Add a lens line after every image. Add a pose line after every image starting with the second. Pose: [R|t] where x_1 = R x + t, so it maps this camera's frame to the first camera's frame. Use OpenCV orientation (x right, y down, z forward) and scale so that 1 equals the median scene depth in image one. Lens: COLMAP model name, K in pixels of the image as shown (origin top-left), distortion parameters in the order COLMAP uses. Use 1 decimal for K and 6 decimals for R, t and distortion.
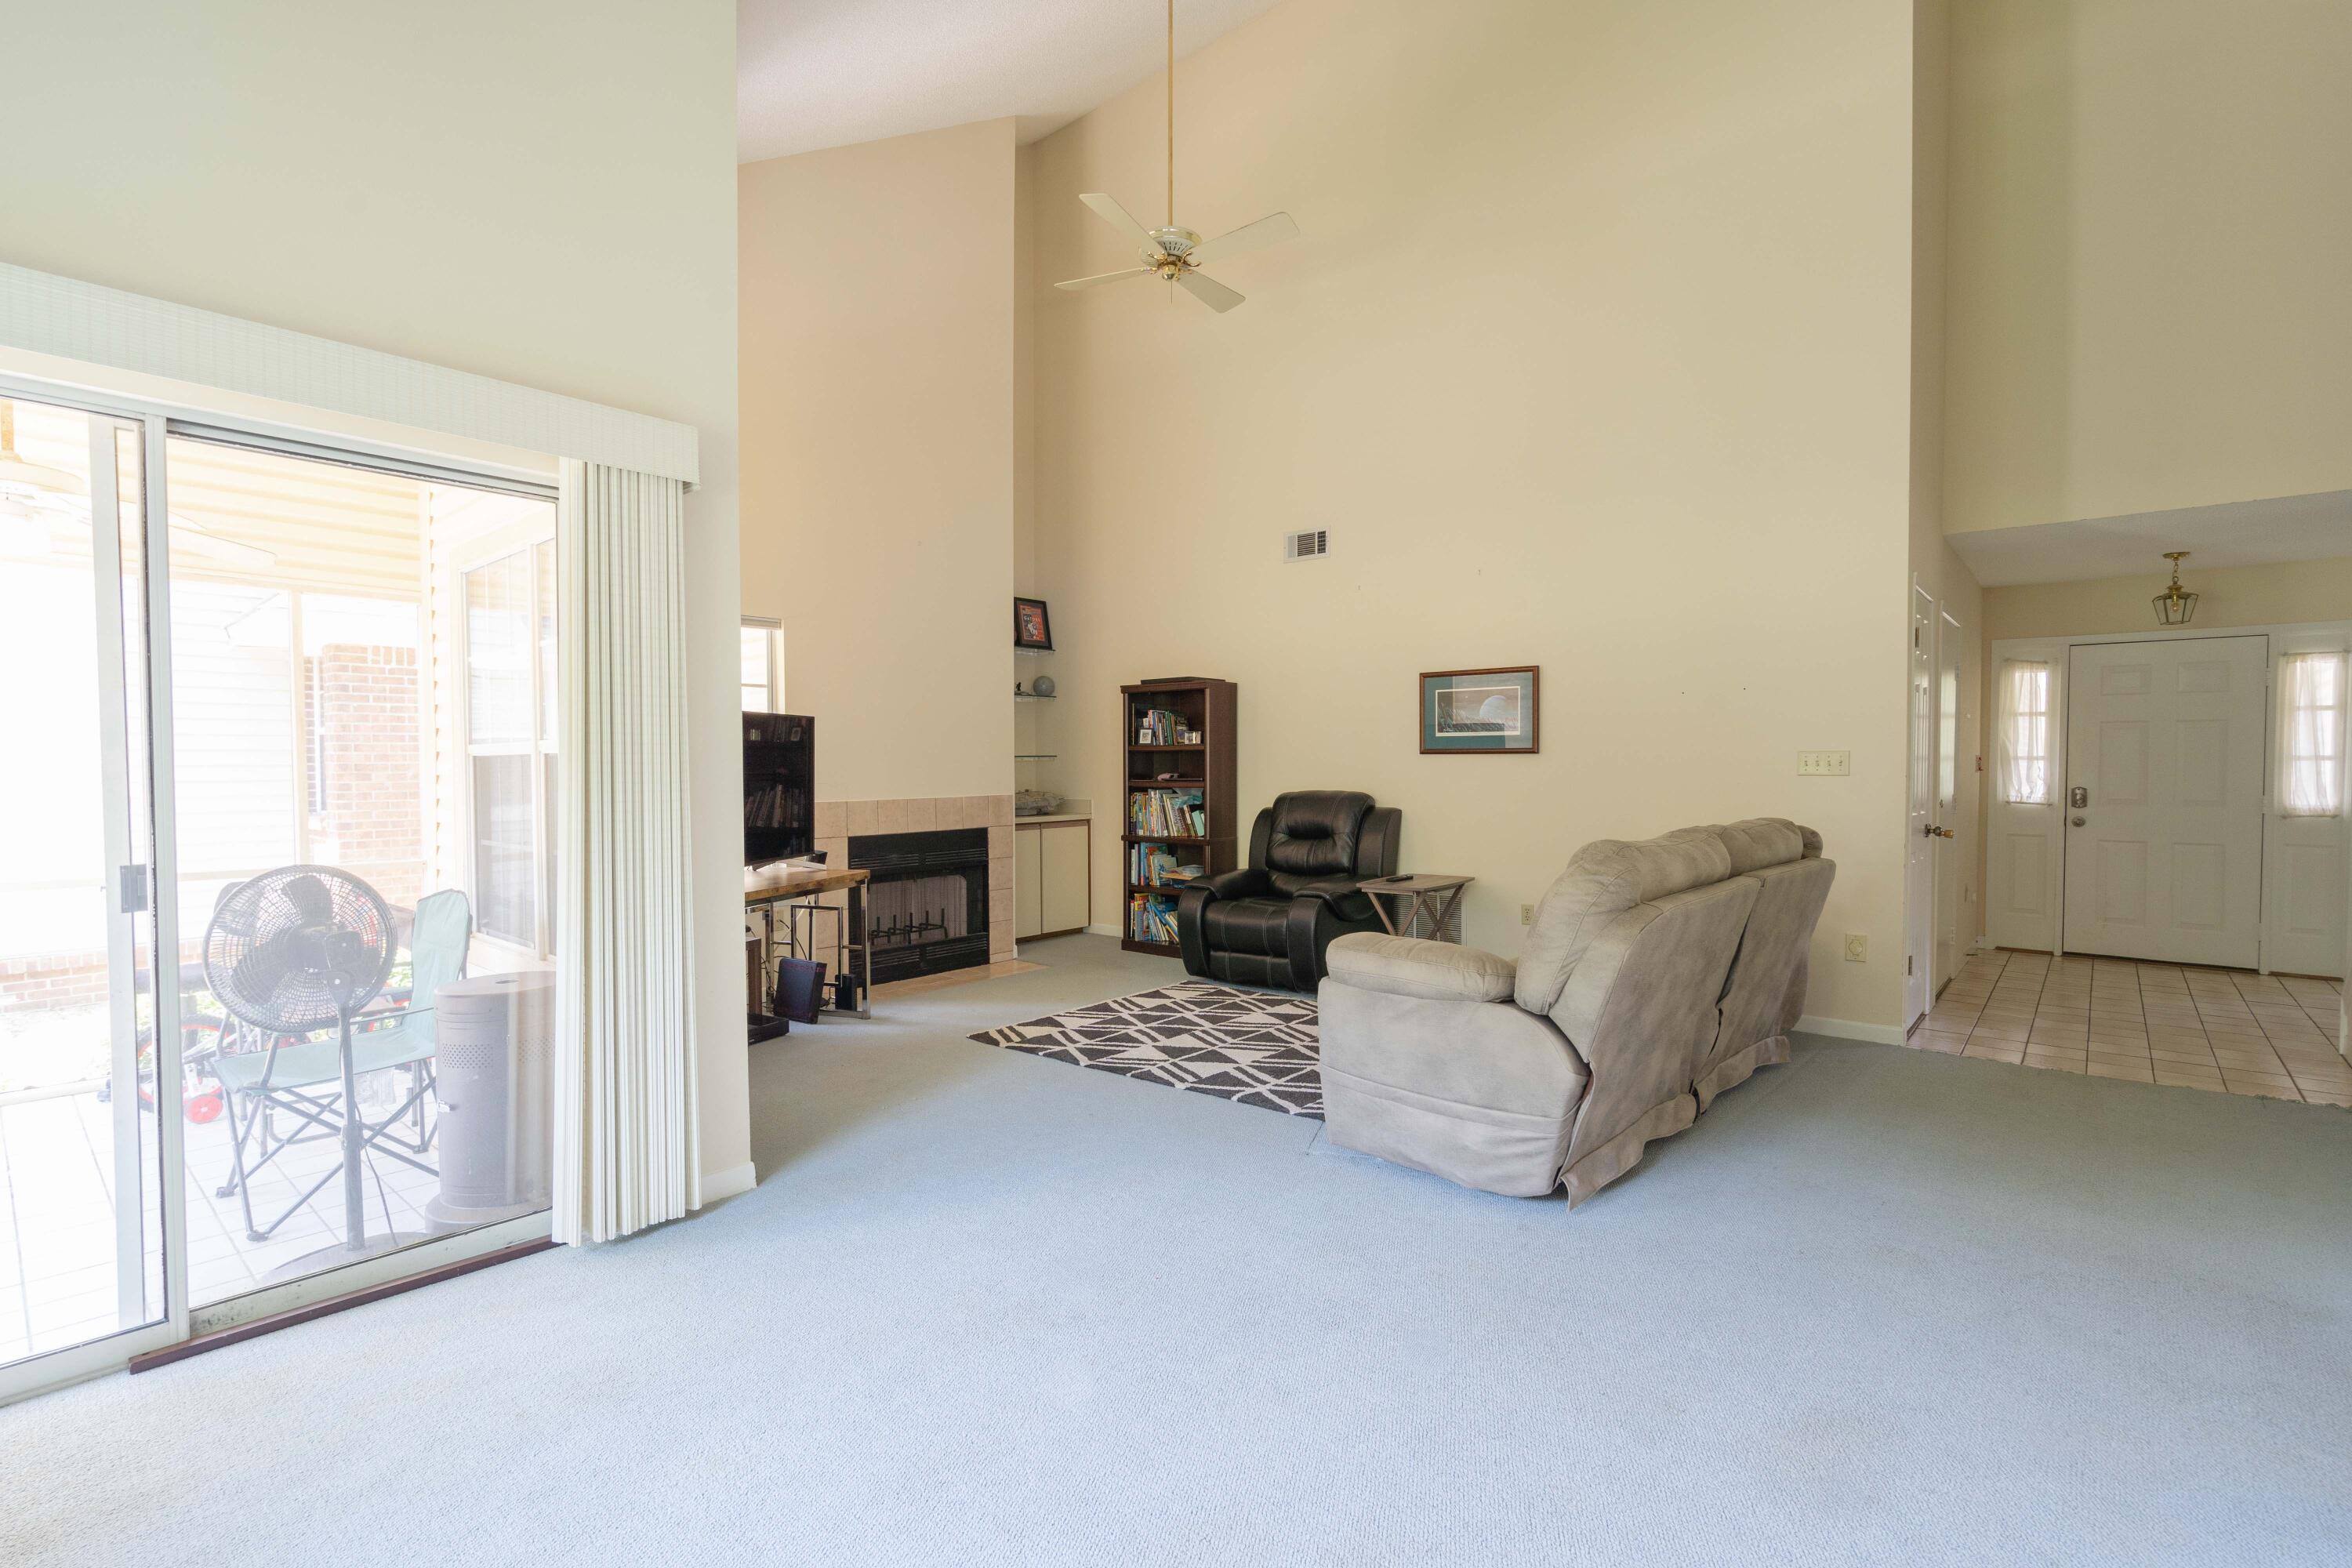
lens RADIAL K [[1065.6, 0, 1171.9], [0, 1065.6, 787.9], [0, 0, 1]] dist [0.014331, -0.001421]
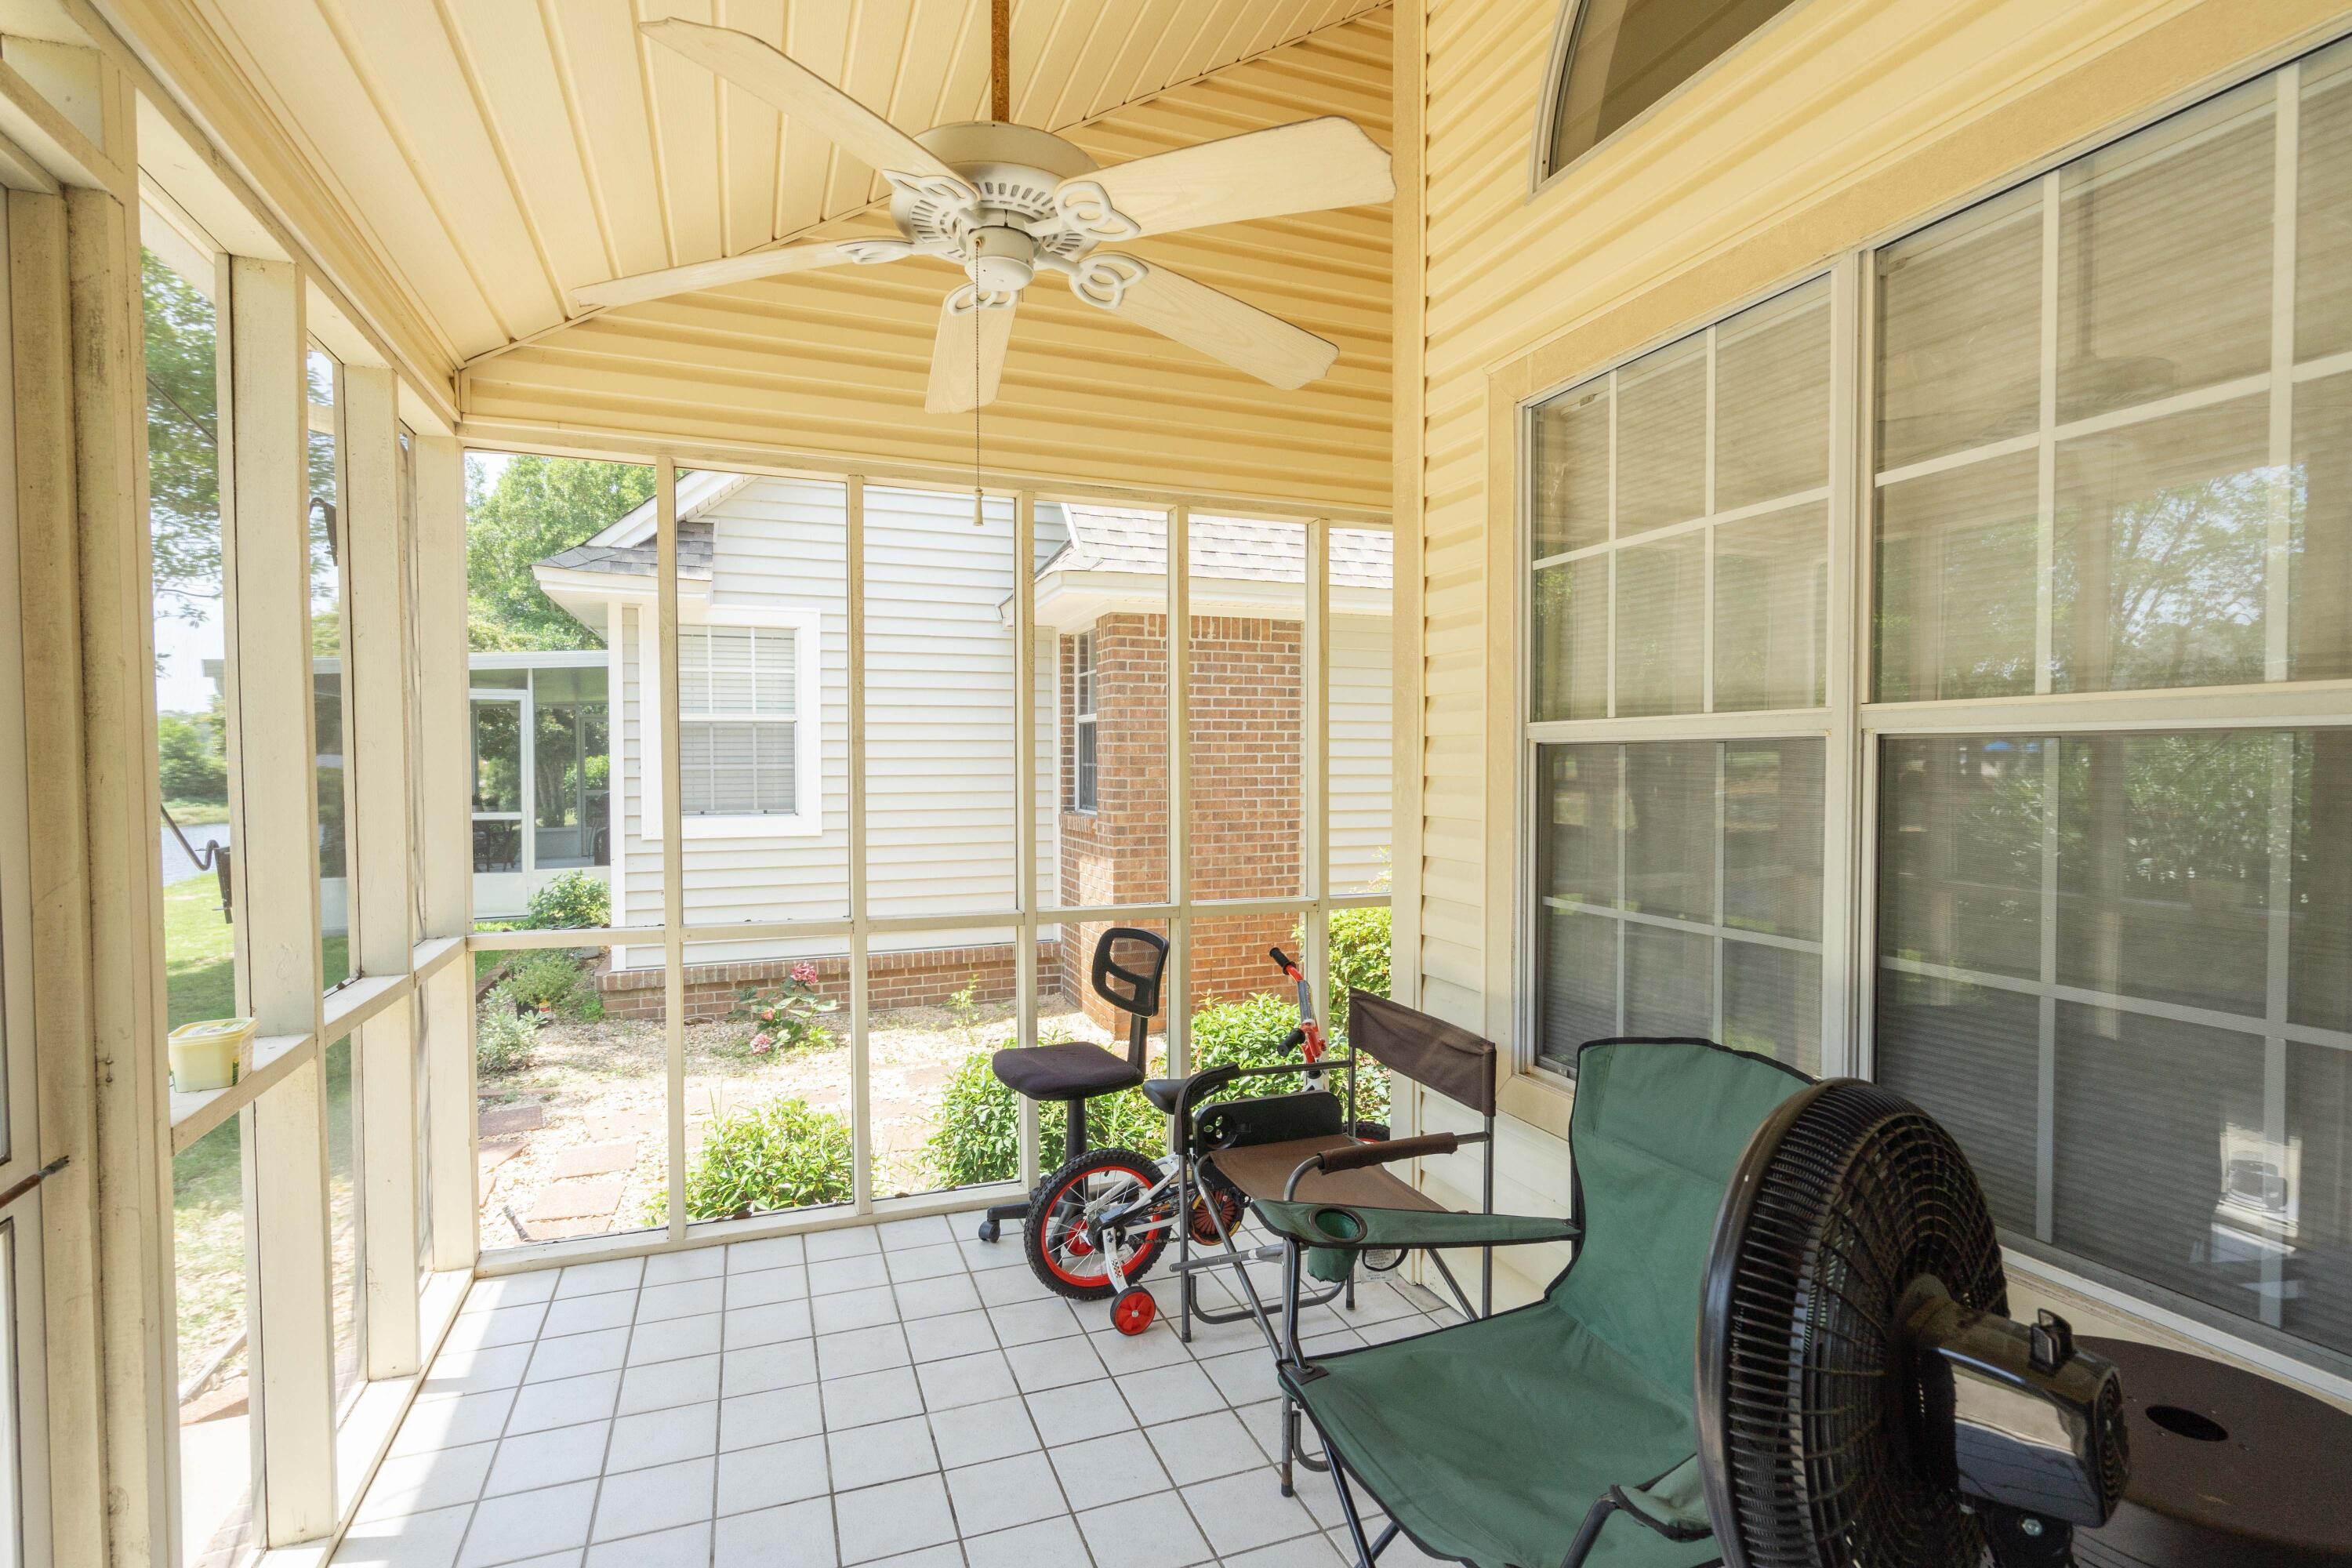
lens RADIAL K [[1065.6, 0, 1174.7], [0, 1065.6, 791.0], [0, 0, 1]] dist [0.014331, -0.001421]
pose [[0.895473, 0.022131, -0.444565, -0.358195], [-0.020014, 0.999755, 0.009456, -0.003748], [0.444665, 0.000430, 0.895697, 0.270957]]
